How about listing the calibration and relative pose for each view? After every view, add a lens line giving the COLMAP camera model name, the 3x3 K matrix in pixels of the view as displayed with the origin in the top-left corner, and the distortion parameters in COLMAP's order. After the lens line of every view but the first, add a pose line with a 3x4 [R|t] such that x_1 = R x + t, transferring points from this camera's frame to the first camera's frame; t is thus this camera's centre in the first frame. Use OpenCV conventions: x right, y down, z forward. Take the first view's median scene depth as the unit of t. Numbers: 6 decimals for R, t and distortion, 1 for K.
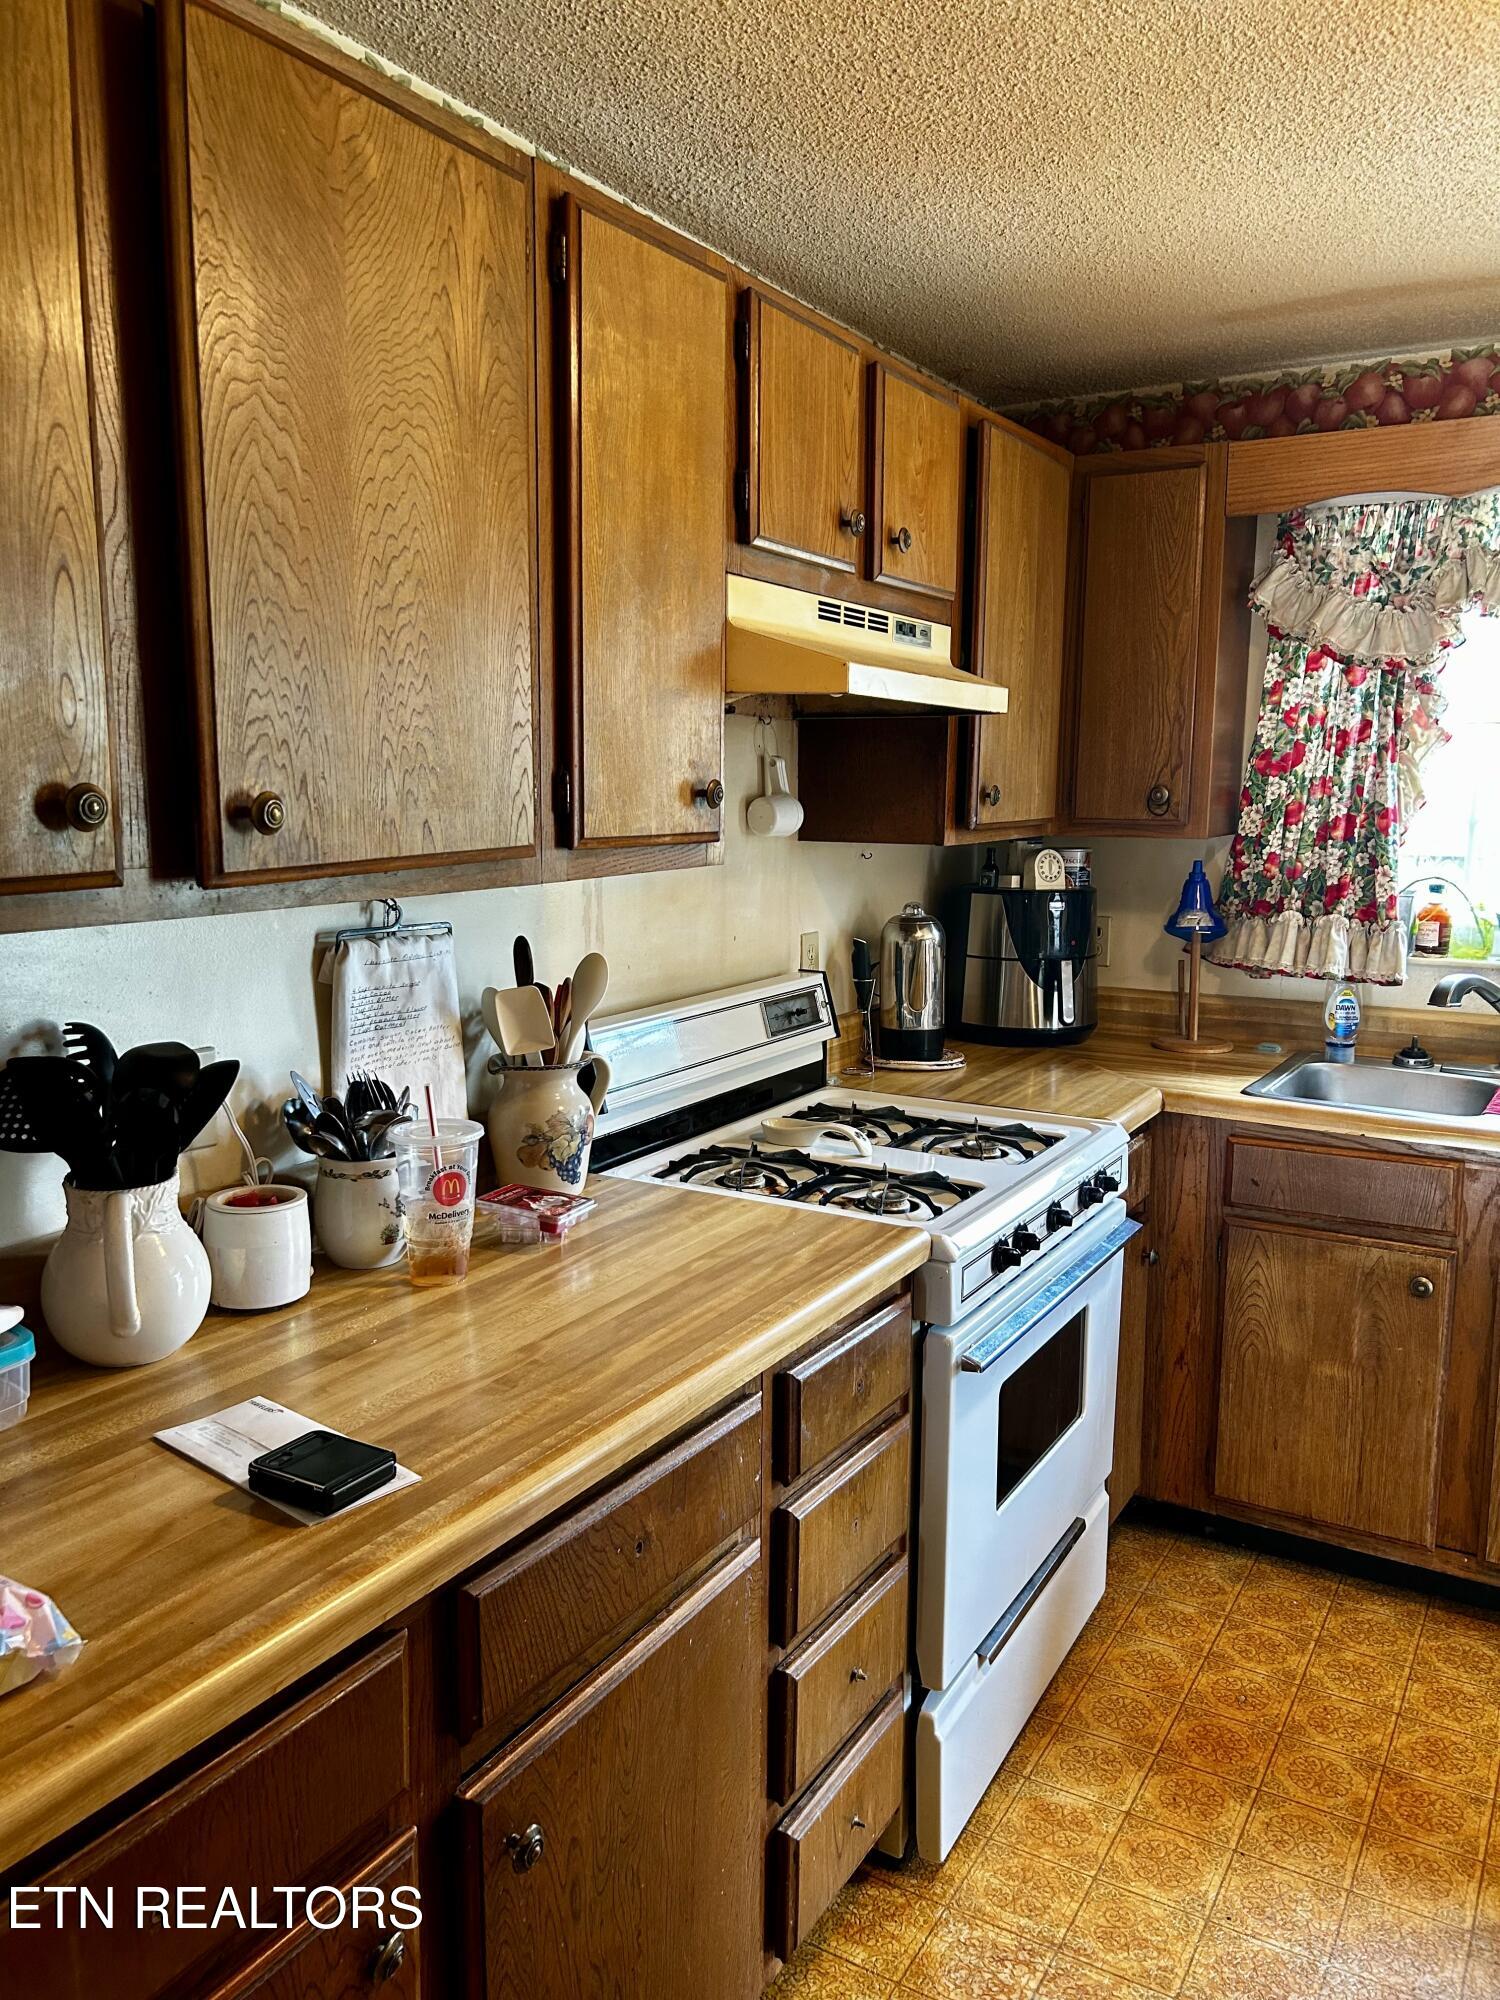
lens RADIAL K [[1491.7, 0, 750.0], [0, 1491.7, 1000.0], [0, 0, 1]] dist [0.075117, -0.115976]
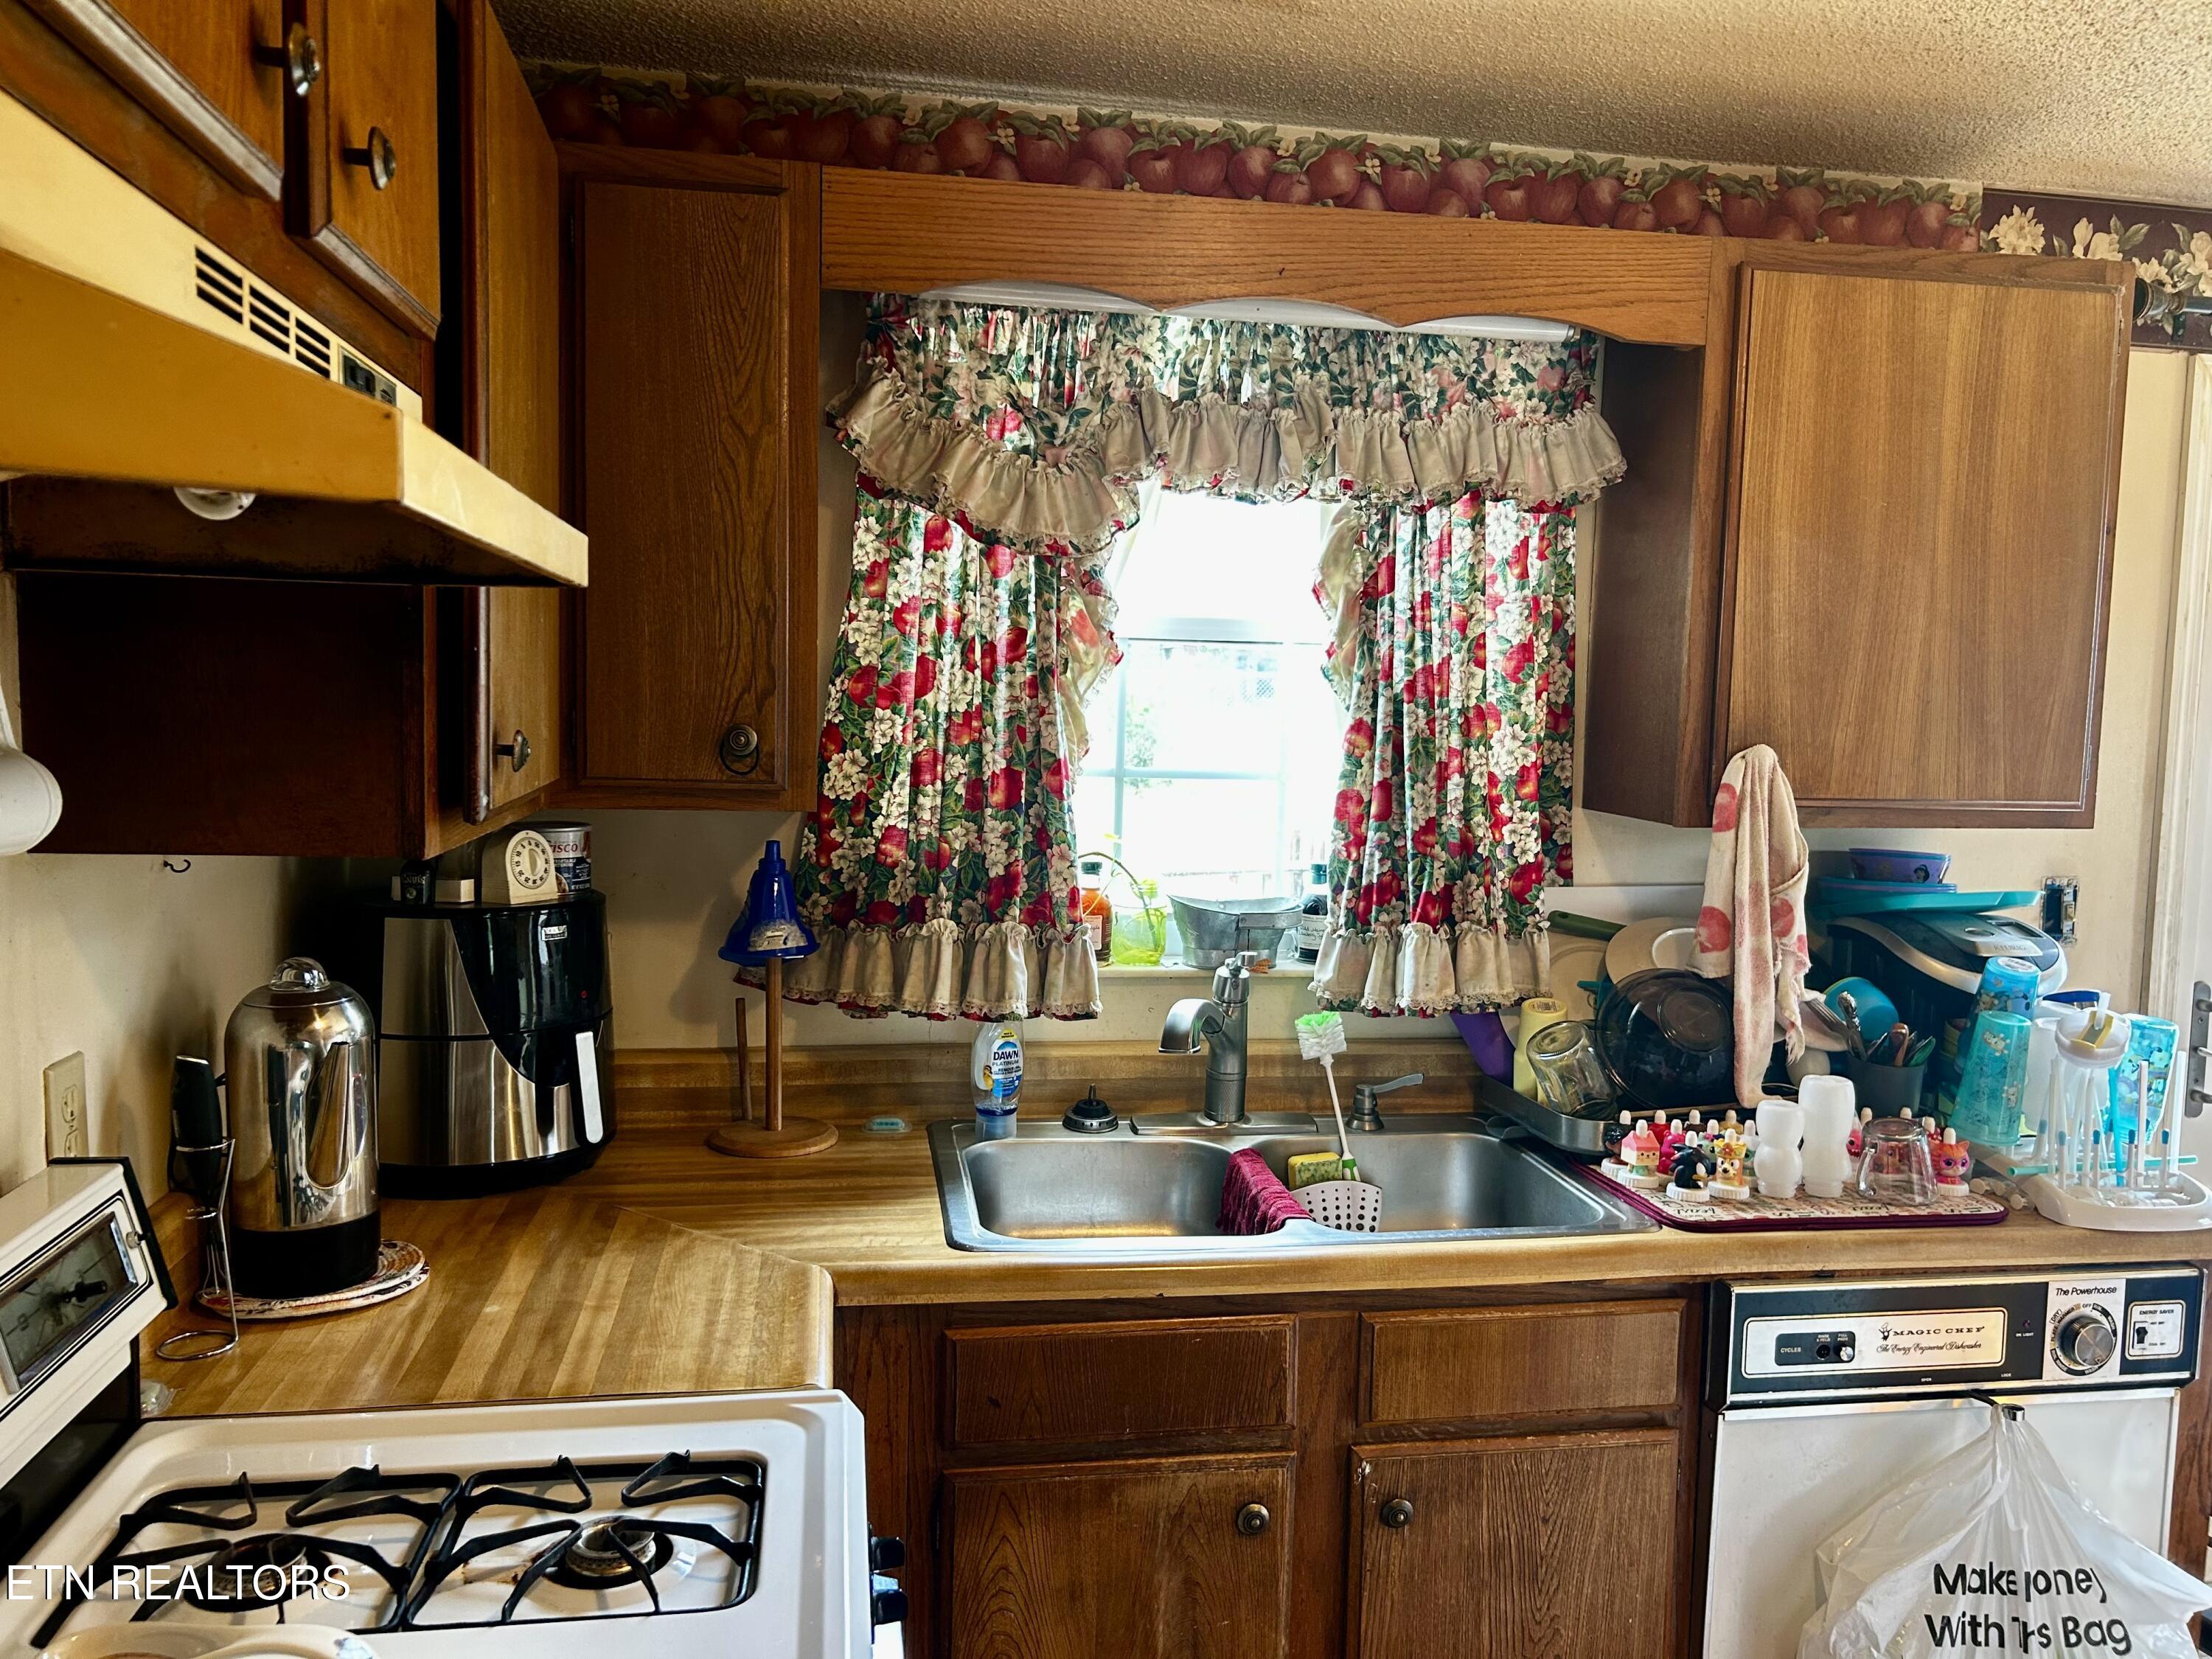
lens RADIAL K [[1649.9, 0, 1106.0], [0, 1649.9, 829.5], [0, 0, 1]] dist [0.075117, -0.115976]
pose [[0.766698, -0.041359, 0.640674, -0.035189], [0.075345, 0.996823, -0.025815, -0.074372], [-0.637572, 0.068063, 0.767379, 0.416435]]
